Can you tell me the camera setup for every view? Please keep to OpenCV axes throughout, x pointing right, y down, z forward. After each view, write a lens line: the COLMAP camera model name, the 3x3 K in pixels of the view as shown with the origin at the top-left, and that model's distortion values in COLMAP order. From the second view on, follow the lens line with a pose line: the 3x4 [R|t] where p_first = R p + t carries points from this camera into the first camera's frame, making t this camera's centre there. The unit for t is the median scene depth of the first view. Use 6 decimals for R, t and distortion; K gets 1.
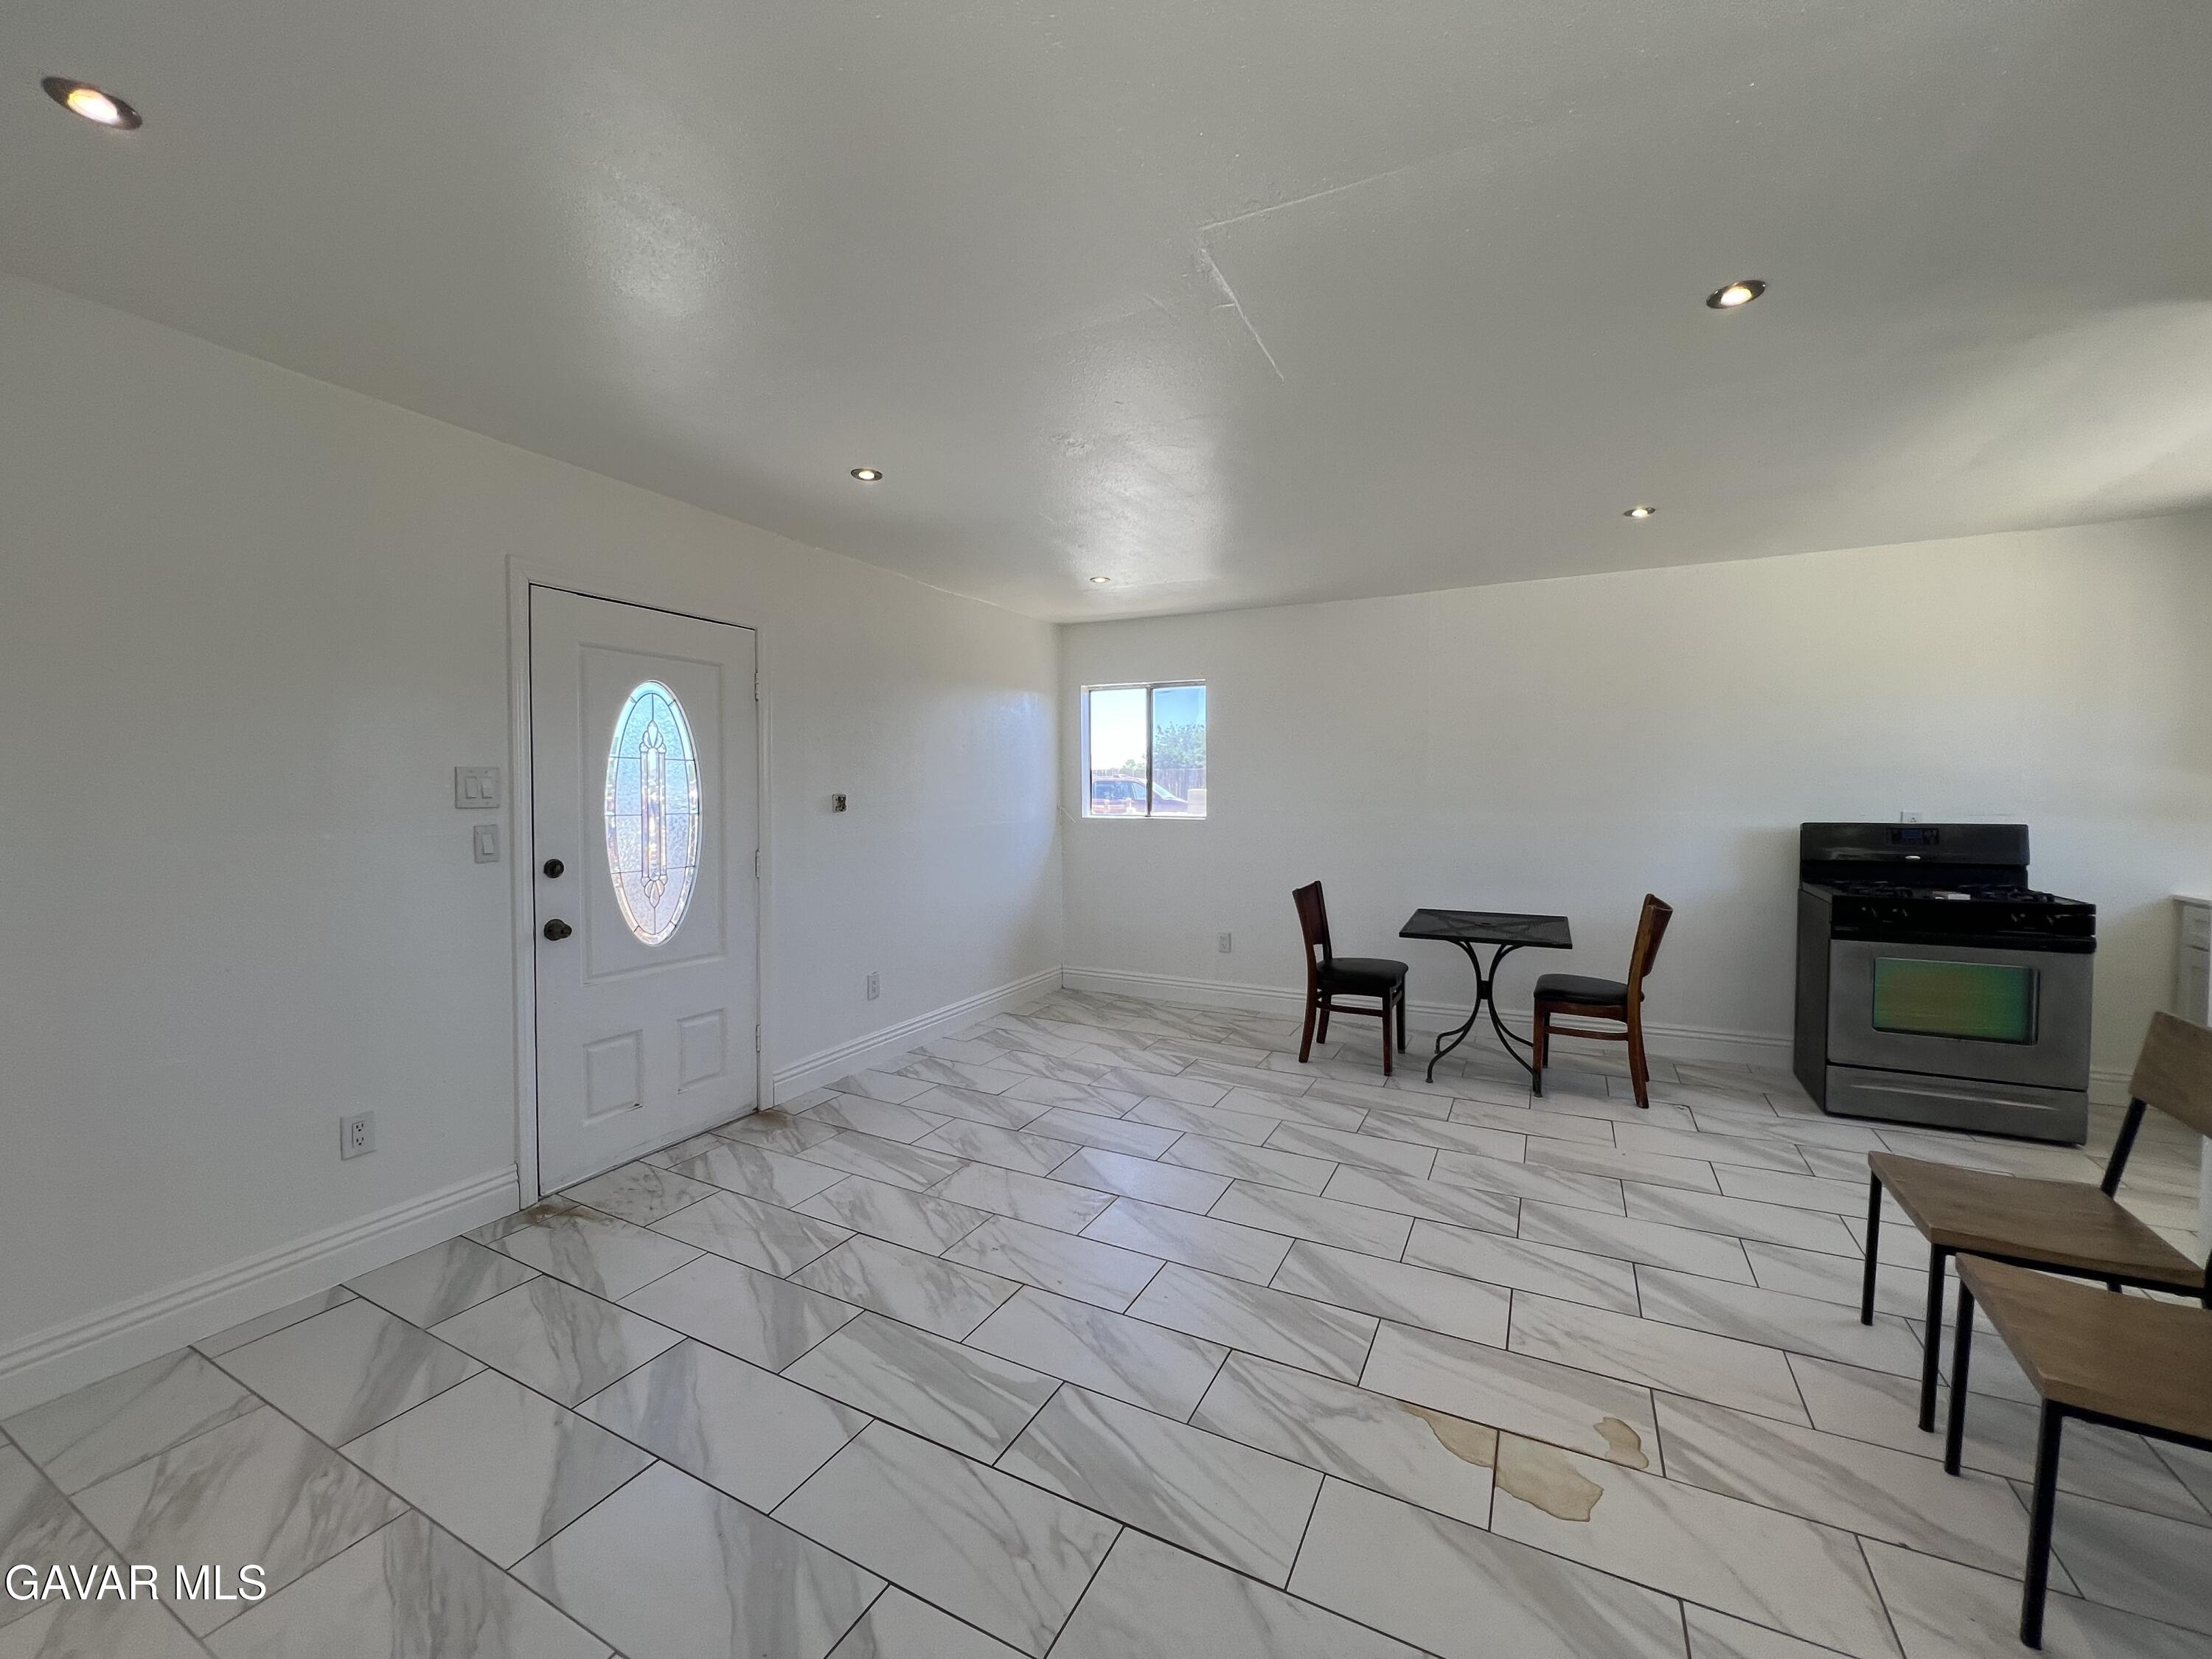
lens RADIAL K [[889.0, 0, 1100.9], [0, 889.0, 818.8], [0, 0, 1]] dist [-0.004079, 0.000552]
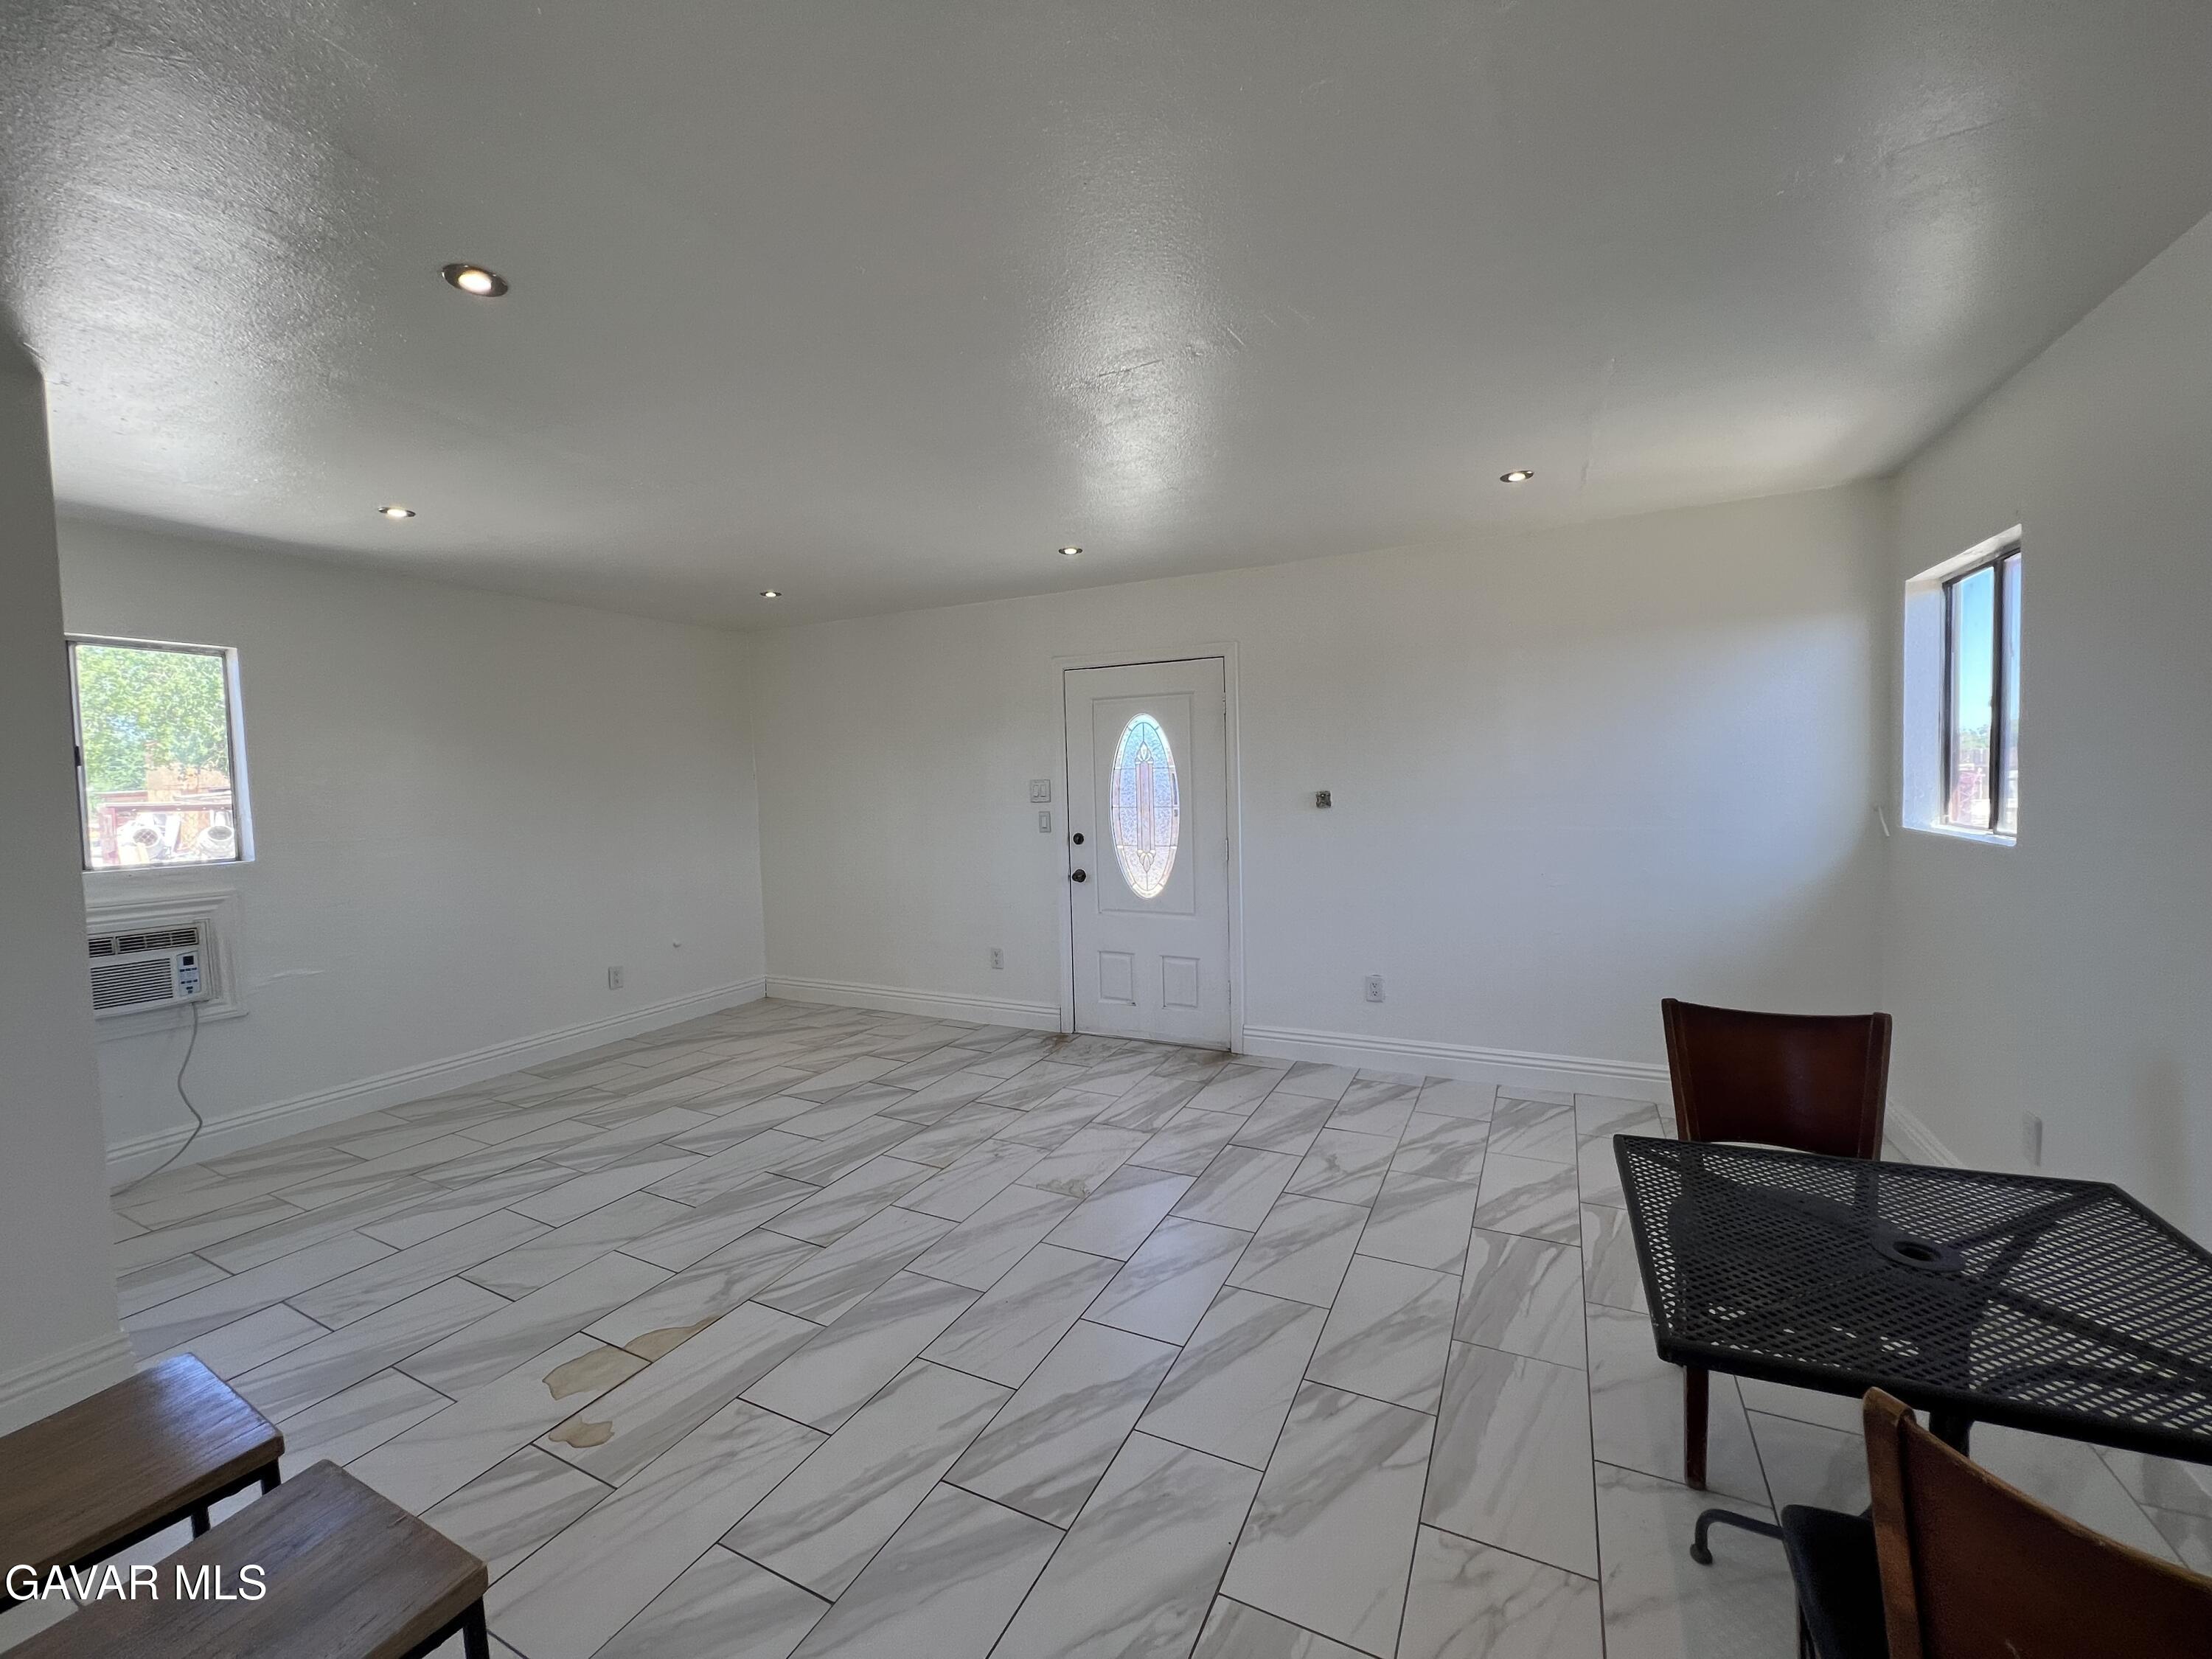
lens RADIAL K [[889.0, 0, 1100.9], [0, 889.0, 818.8], [0, 0, 1]] dist [-0.004079, 0.000552]
pose [[0.004021, 0.044307, -0.999010, 0.896414], [-0.006861, 0.998996, 0.044278, -0.047551], [0.999968, 0.006676, 0.004321, 0.891766]]
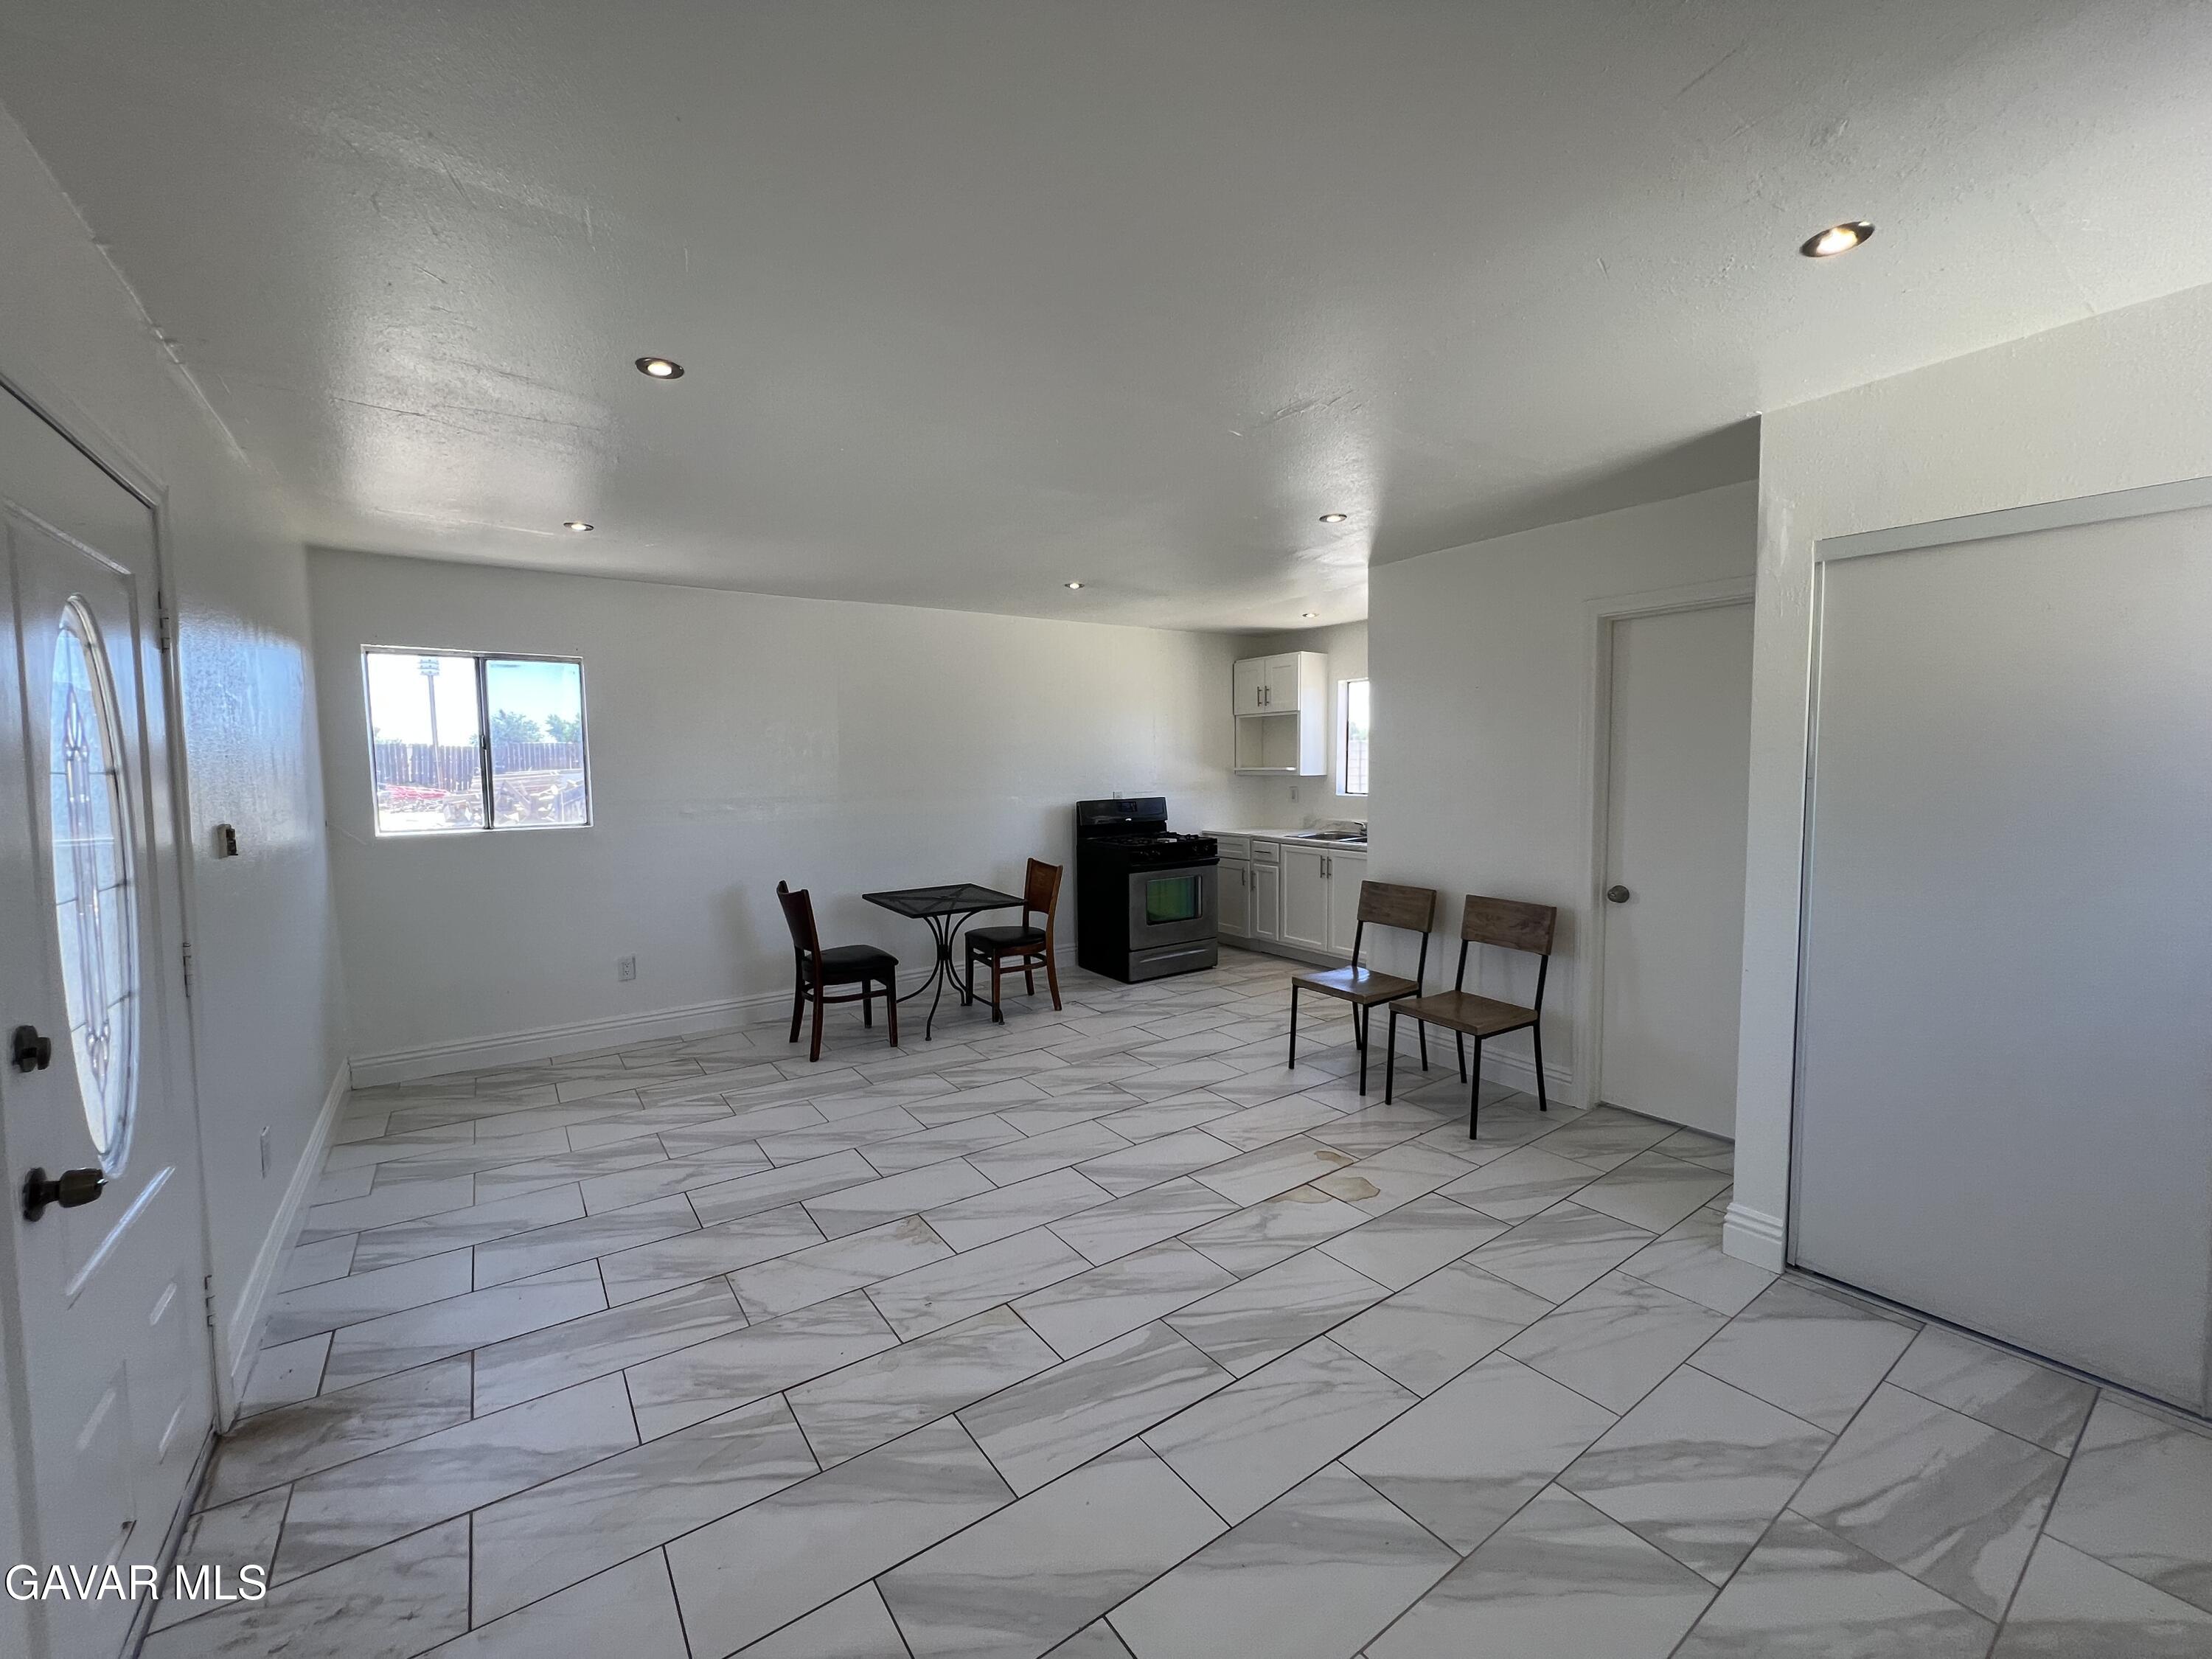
lens RADIAL K [[889.0, 0, 1100.9], [0, 889.0, 818.8], [0, 0, 1]] dist [-0.004079, 0.000552]
pose [[0.464698, -0.060033, 0.883432, -0.638259], [0.041348, 0.998082, 0.046075, -0.041078], [-0.884504, 0.015117, 0.466289, 0.316448]]
